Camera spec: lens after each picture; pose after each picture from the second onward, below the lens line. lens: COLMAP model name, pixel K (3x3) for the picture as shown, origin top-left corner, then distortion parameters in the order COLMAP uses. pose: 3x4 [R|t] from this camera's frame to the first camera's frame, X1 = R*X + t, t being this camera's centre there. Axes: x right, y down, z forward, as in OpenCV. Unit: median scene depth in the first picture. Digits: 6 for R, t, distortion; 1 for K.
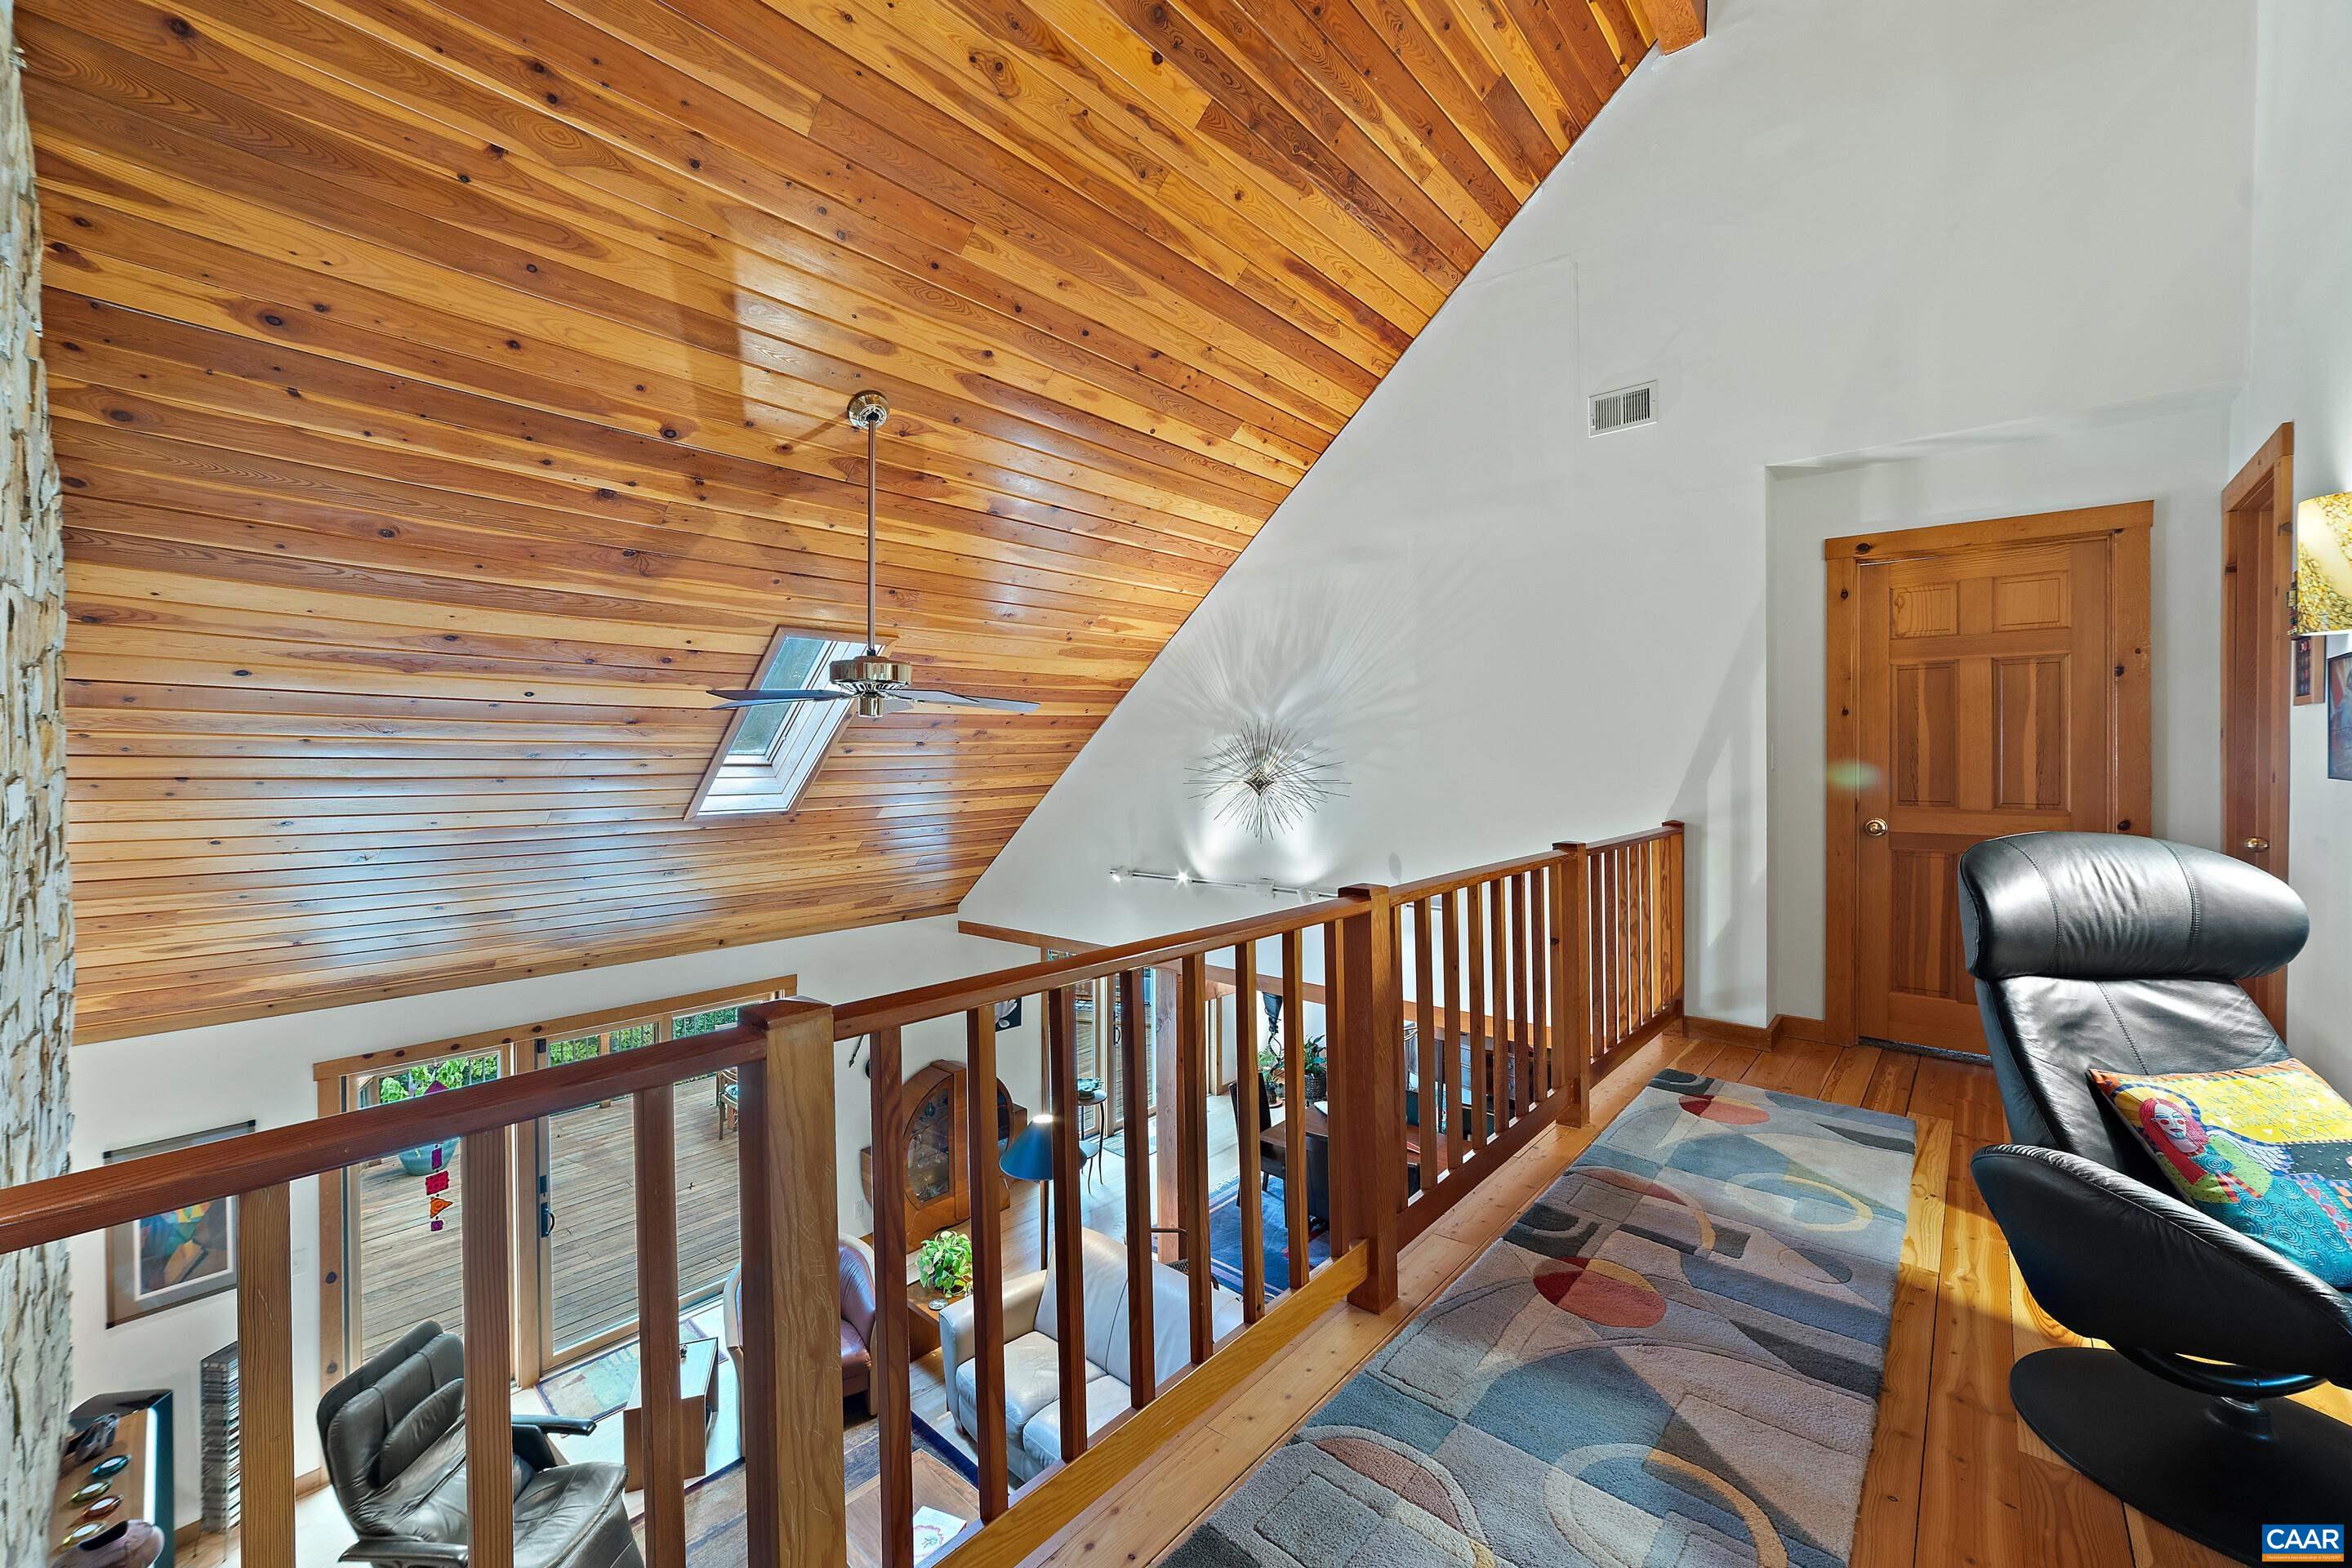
lens RADIAL K [[913.4, 0, 1171.9], [0, 913.4, 760.7], [0, 0, 1]] dist [-0.006266, 0.002262]
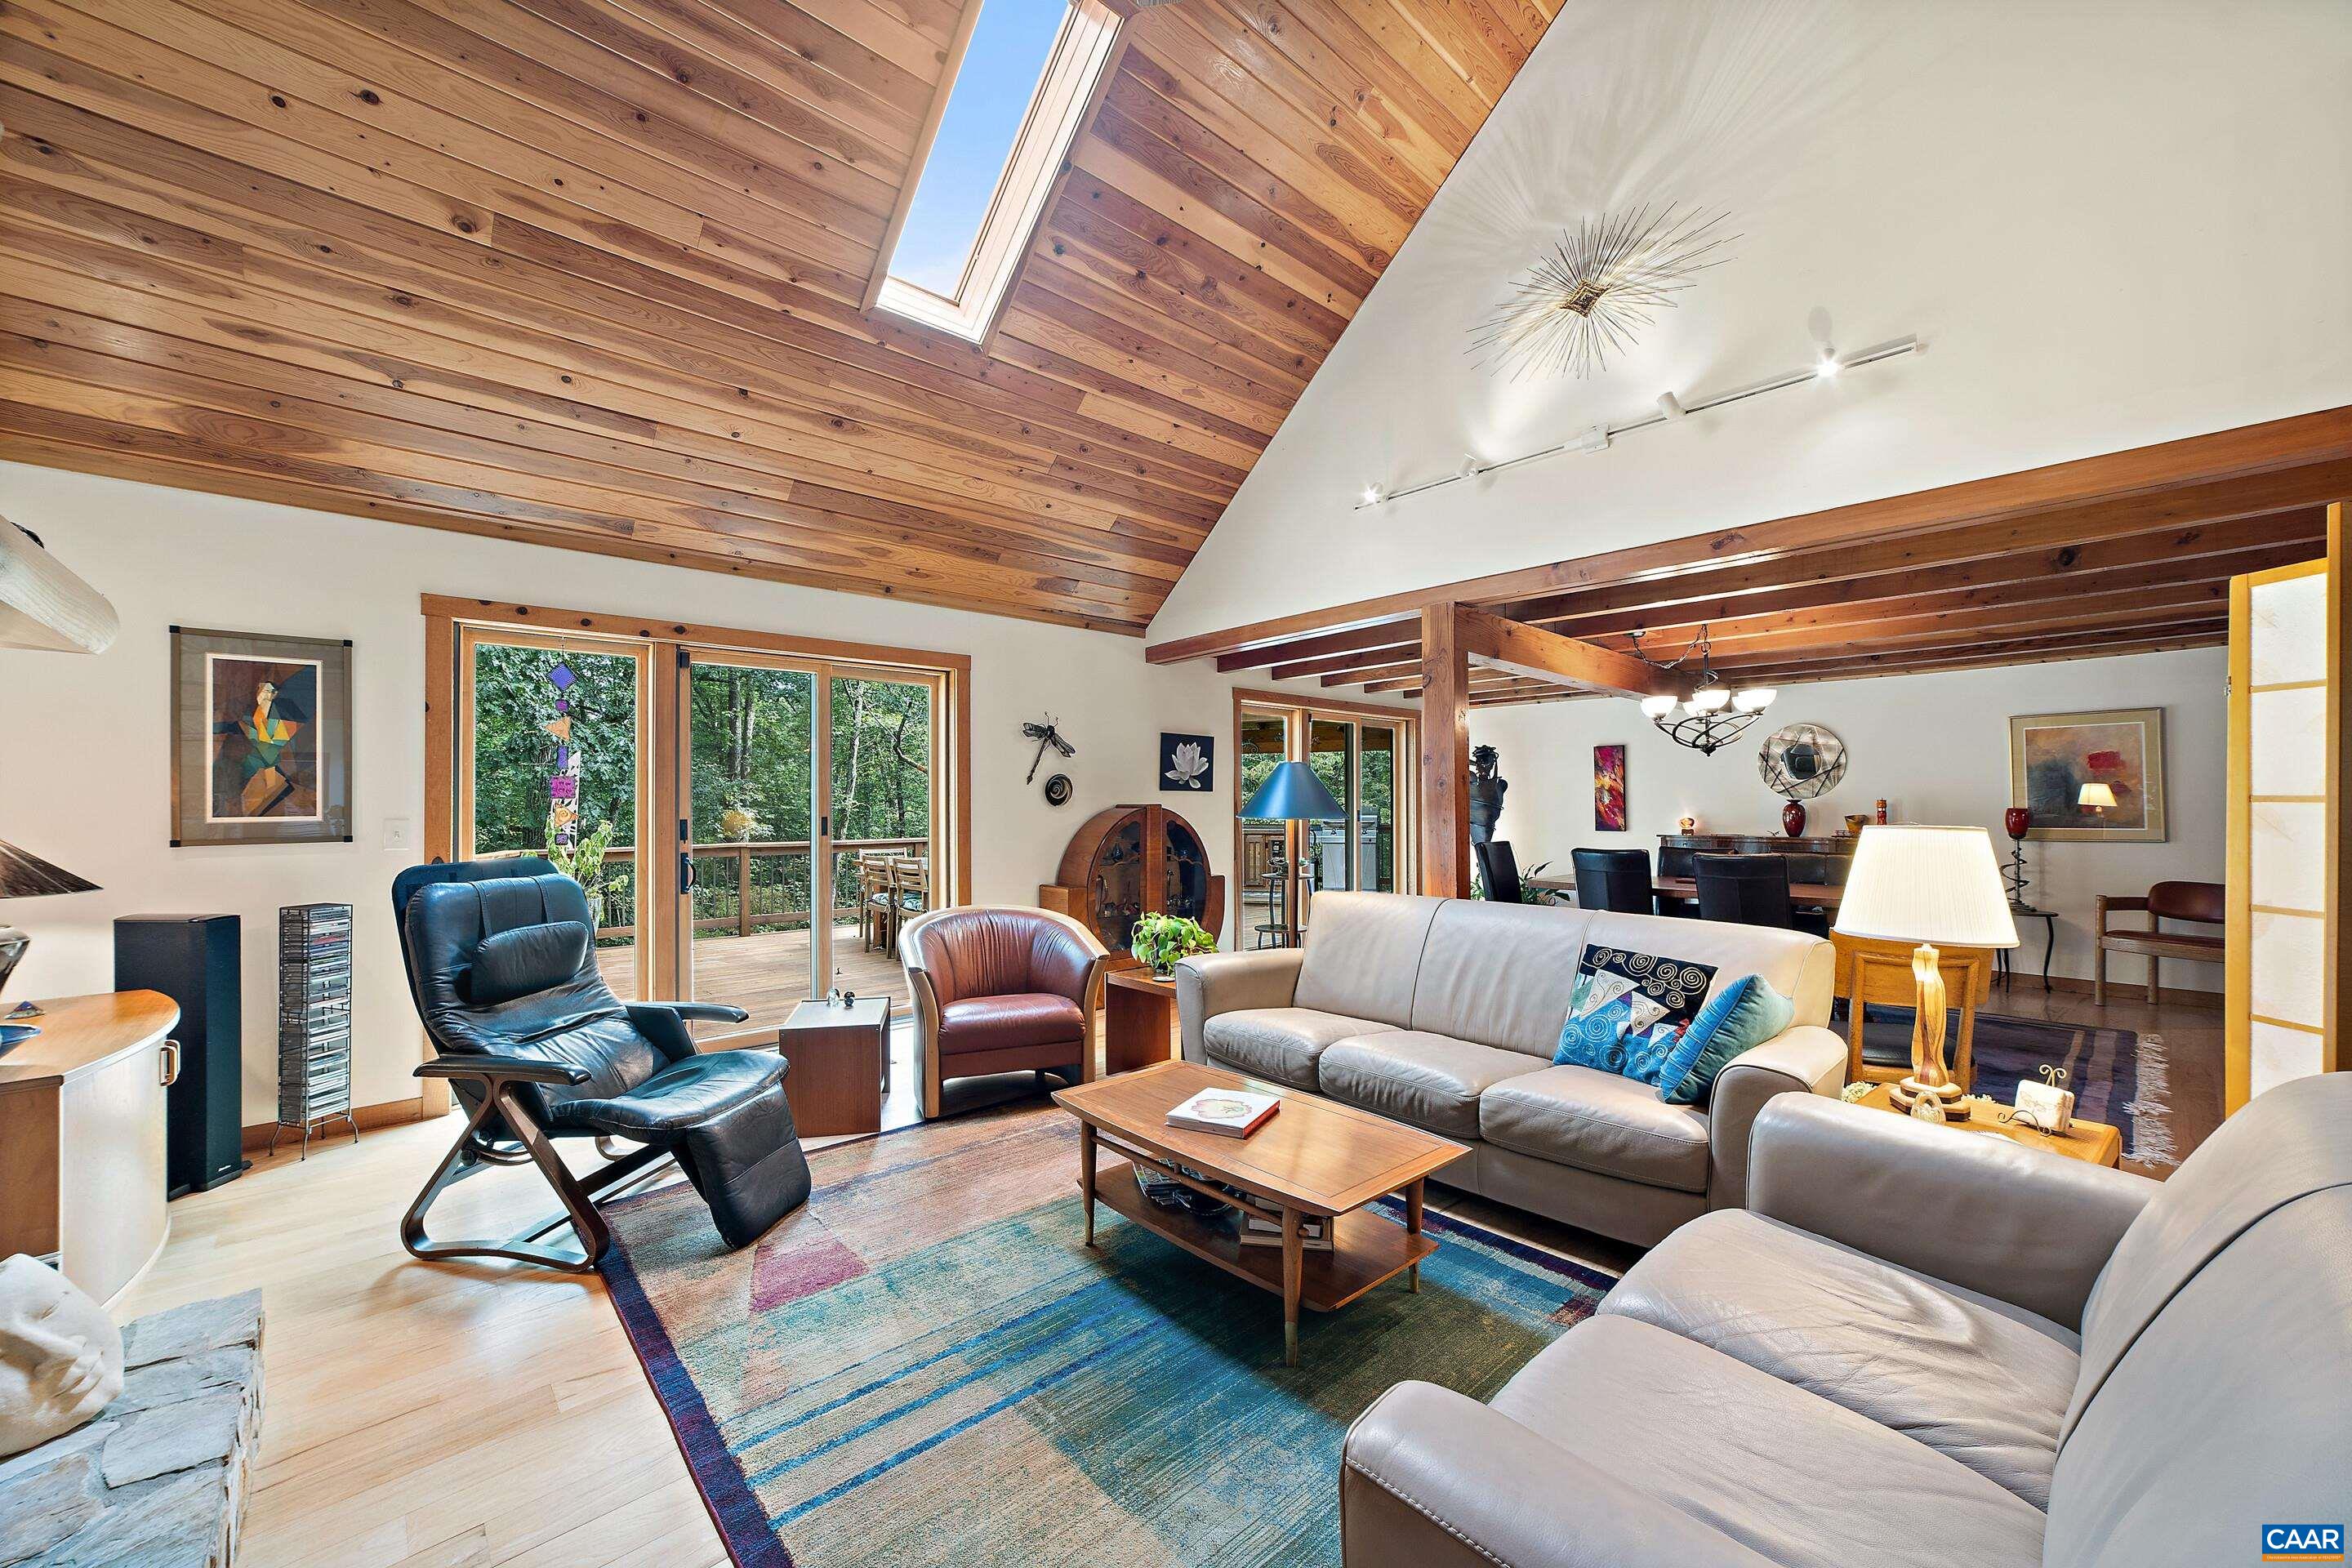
lens RADIAL K [[913.4, 0, 1178.4], [0, 913.4, 782.5], [0, 0, 1]] dist [-0.006266, 0.002262]
pose [[0.994134, -0.000622, -0.108153, -0.156177], [-0.001520, 0.999804, -0.019726, 0.436356], [0.108144, 0.019775, 0.993939, 0.227241]]
